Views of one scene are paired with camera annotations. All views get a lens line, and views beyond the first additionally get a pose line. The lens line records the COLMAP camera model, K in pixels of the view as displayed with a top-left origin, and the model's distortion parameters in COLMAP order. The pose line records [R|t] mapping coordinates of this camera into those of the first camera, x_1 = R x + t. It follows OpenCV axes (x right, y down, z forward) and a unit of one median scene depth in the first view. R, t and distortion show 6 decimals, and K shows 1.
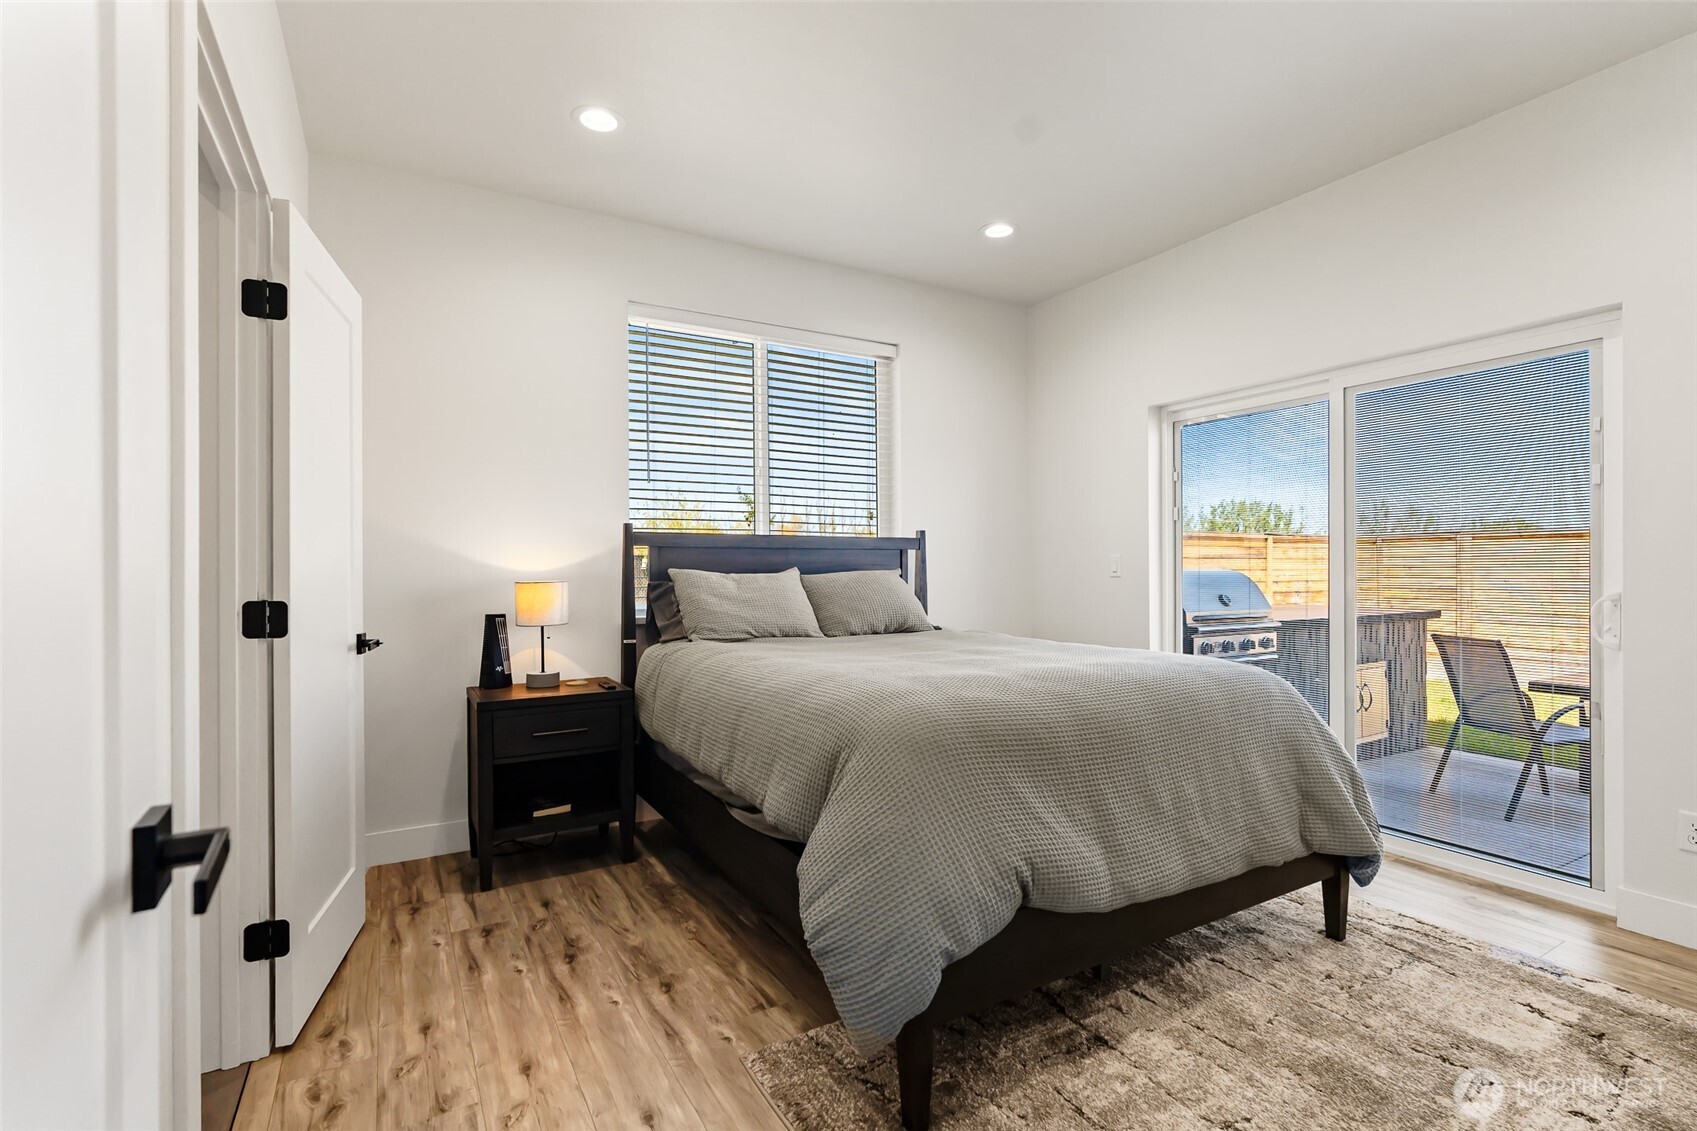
lens RADIAL K [[775.1, 0, 848.5], [0, 775.1, 565.5], [0, 0, 1]] dist [-0.002680, -0.000481]
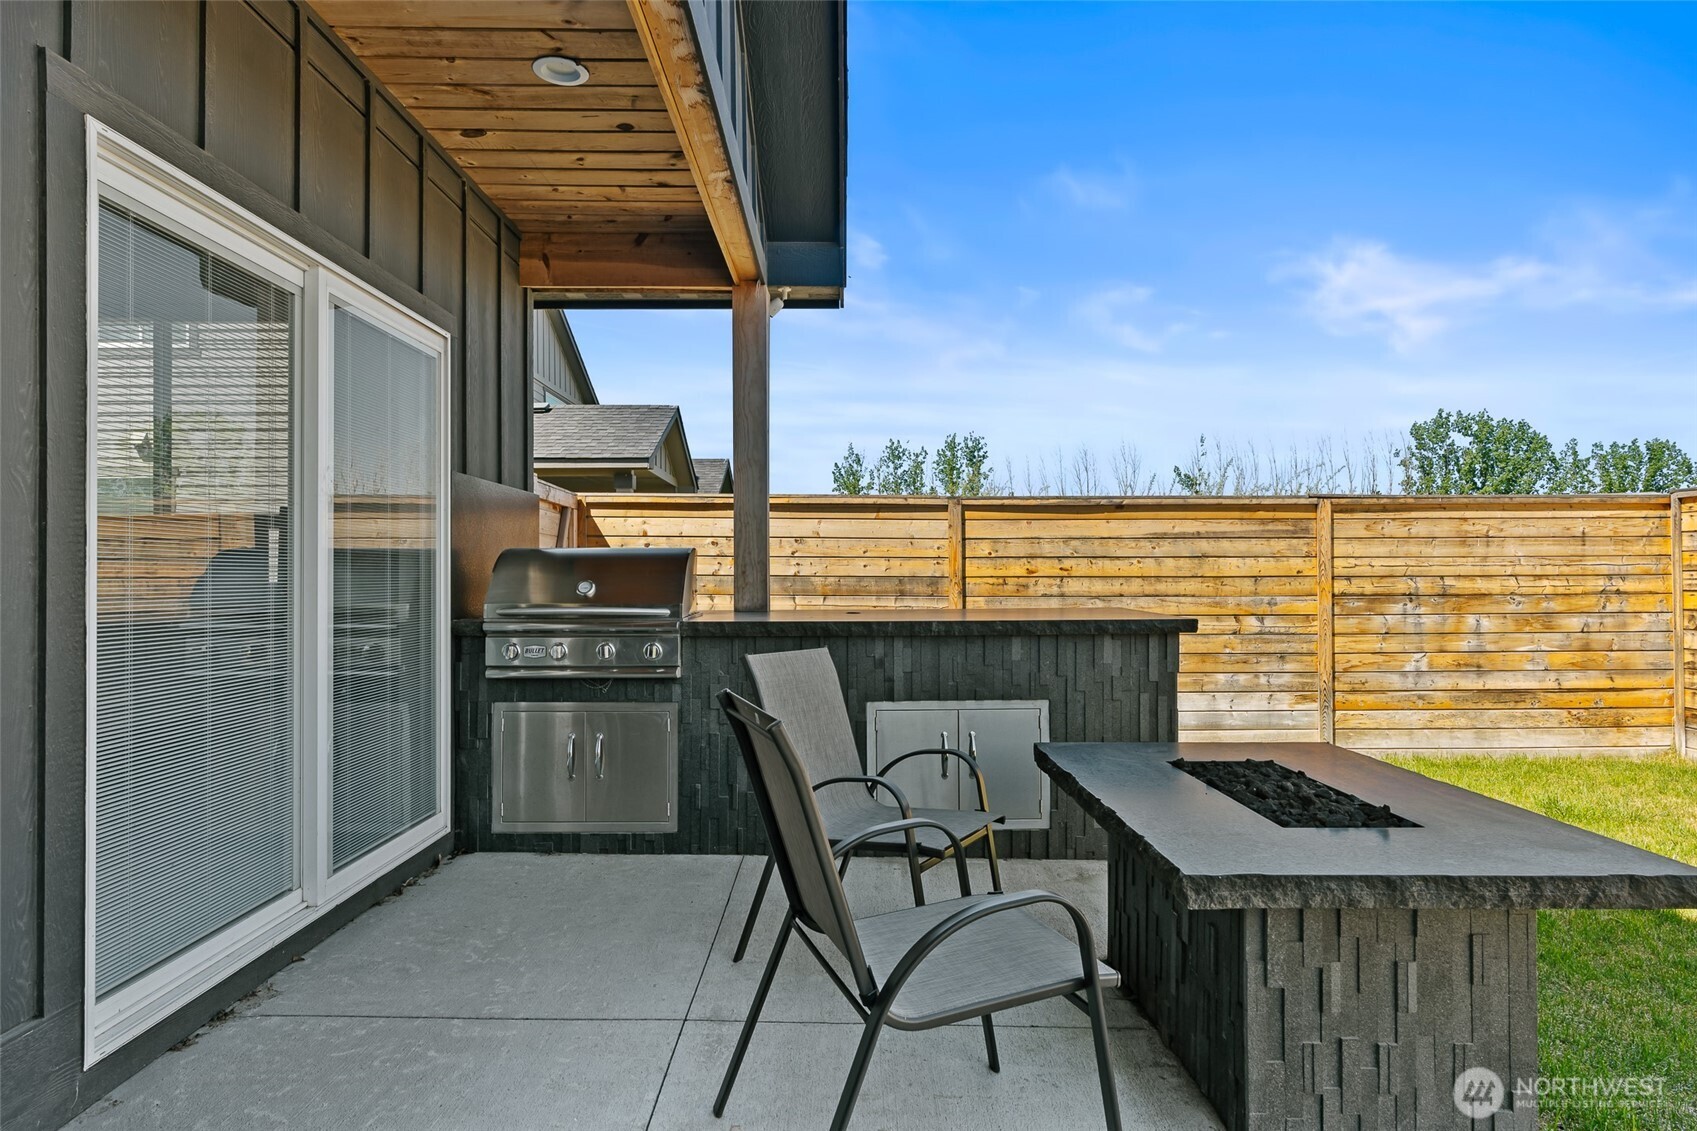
lens RADIAL K [[941.3, 0, 848.5], [0, 941.3, 565.5], [0, 0, 1]] dist [-0.000101, 0.001539]
pose [[0.868012, -0.004146, -0.496526, 0.576027], [0.002659, 0.999990, -0.003702, 0.013813], [0.496536, 0.001893, 0.868014, 0.186752]]
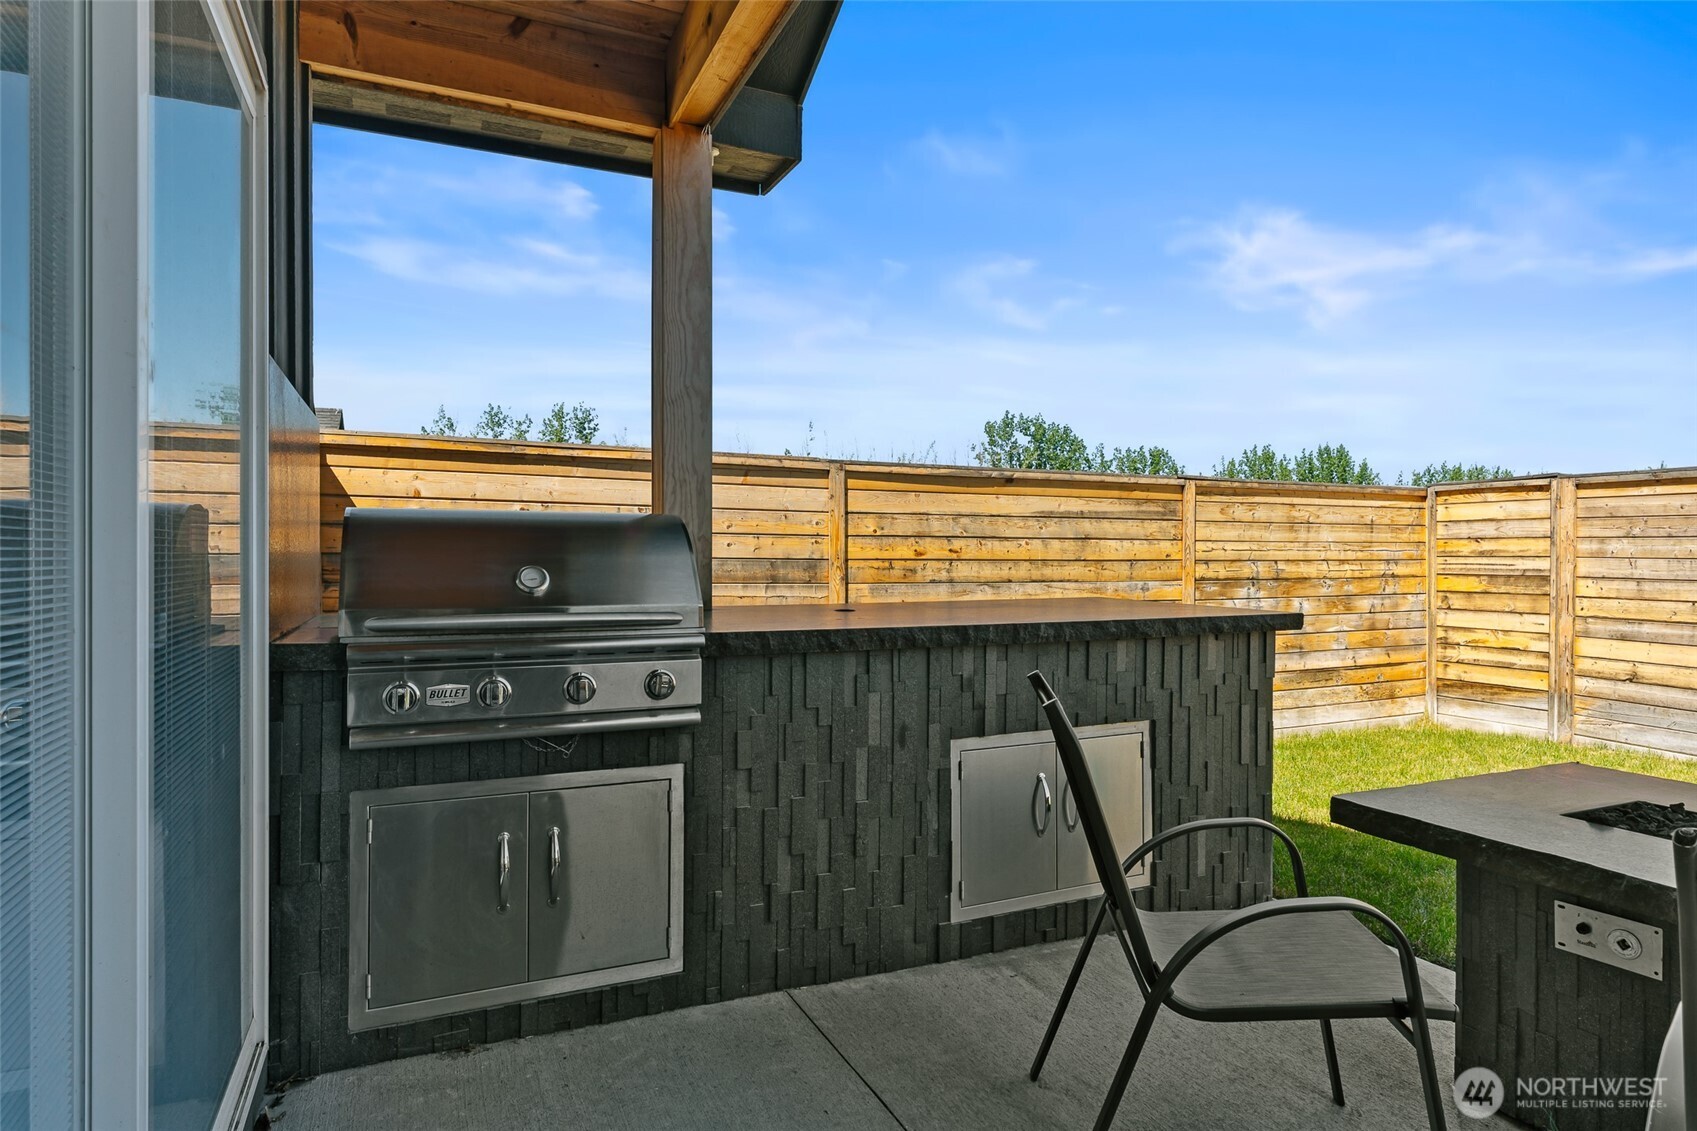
lens RADIAL K [[960.8, 0, 853.7], [0, 960.8, 559.4], [0, 0, 1]] dist [-0.000856, 0.000132]
pose [[0.994939, 0.007119, -0.100230, 0.361411], [-0.006078, 0.999924, 0.010690, 0.013715], [0.100299, -0.010027, 0.994907, 0.259101]]
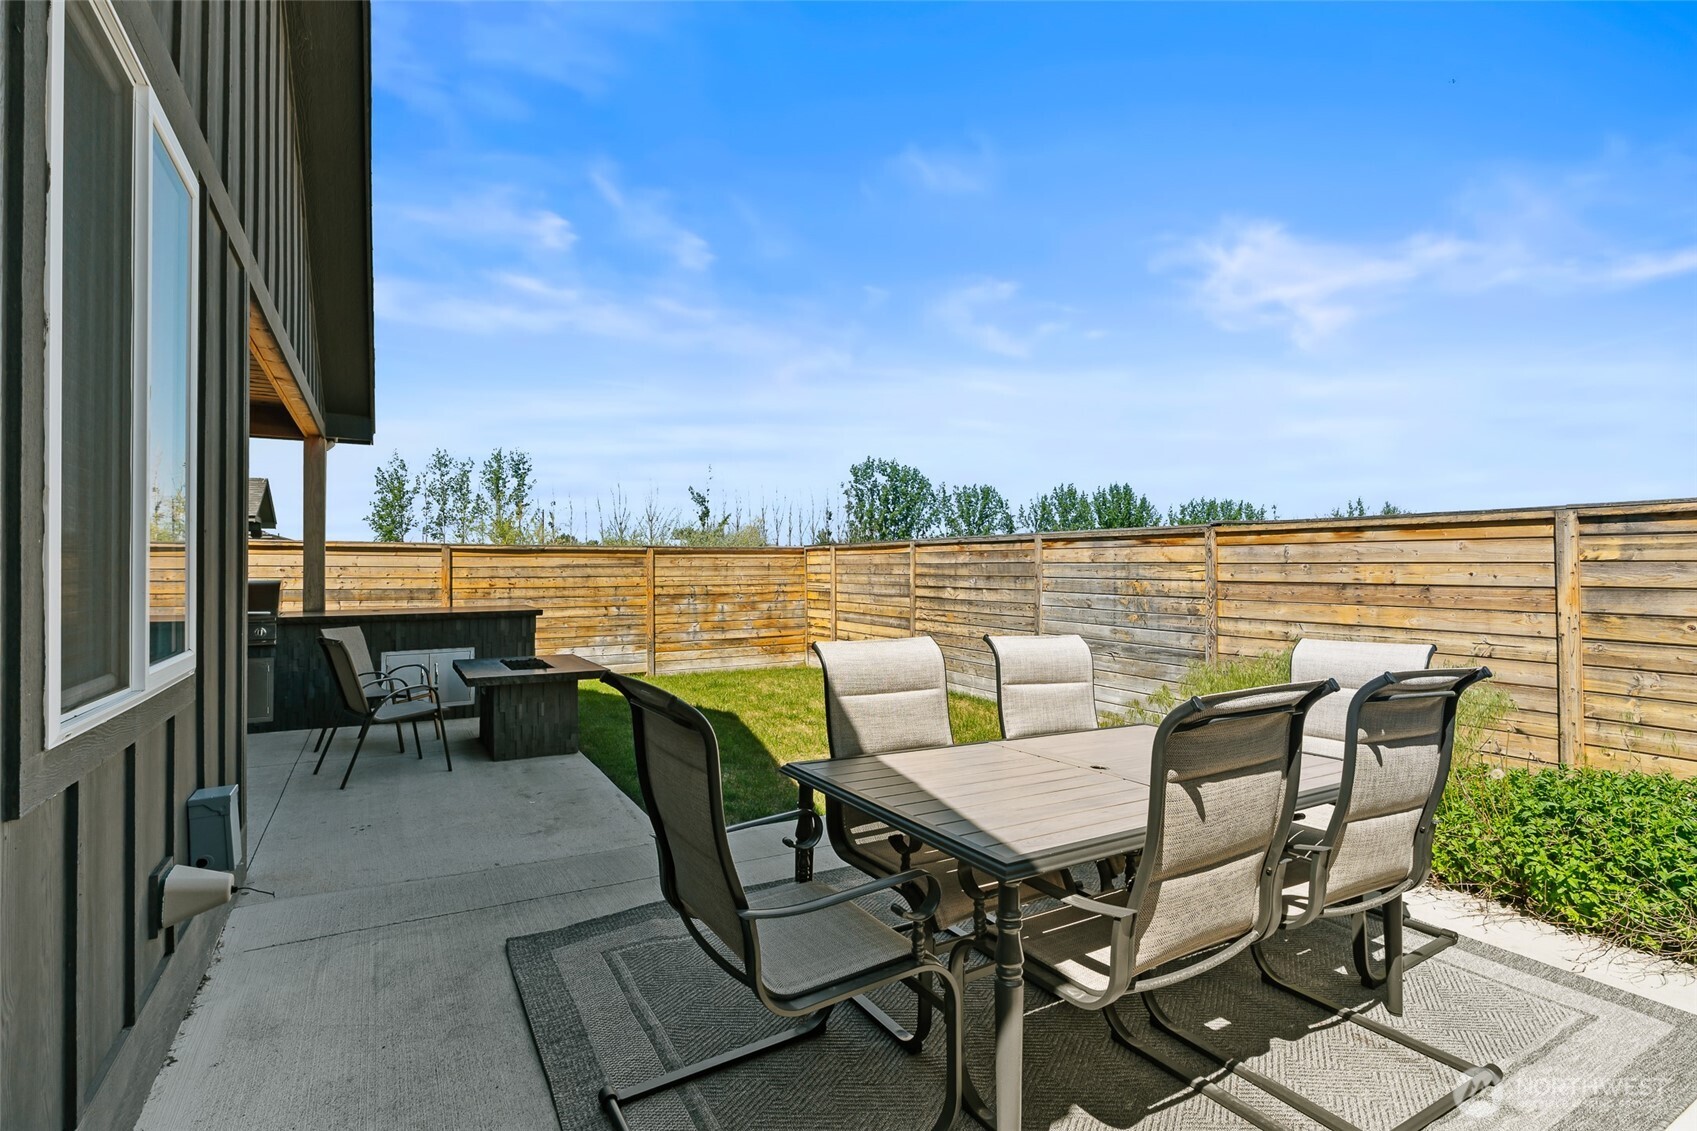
lens RADIAL K [[799.0, 0, 847.8], [0, 799.0, 560.0], [0, 0, 1]] dist [-0.003732, -0.000080]
pose [[0.999997, -0.001179, -0.002002, 0.839397], [0.001165, 0.999977, -0.006741, -0.011086], [0.002010, 0.006739, 0.999975, -0.235248]]
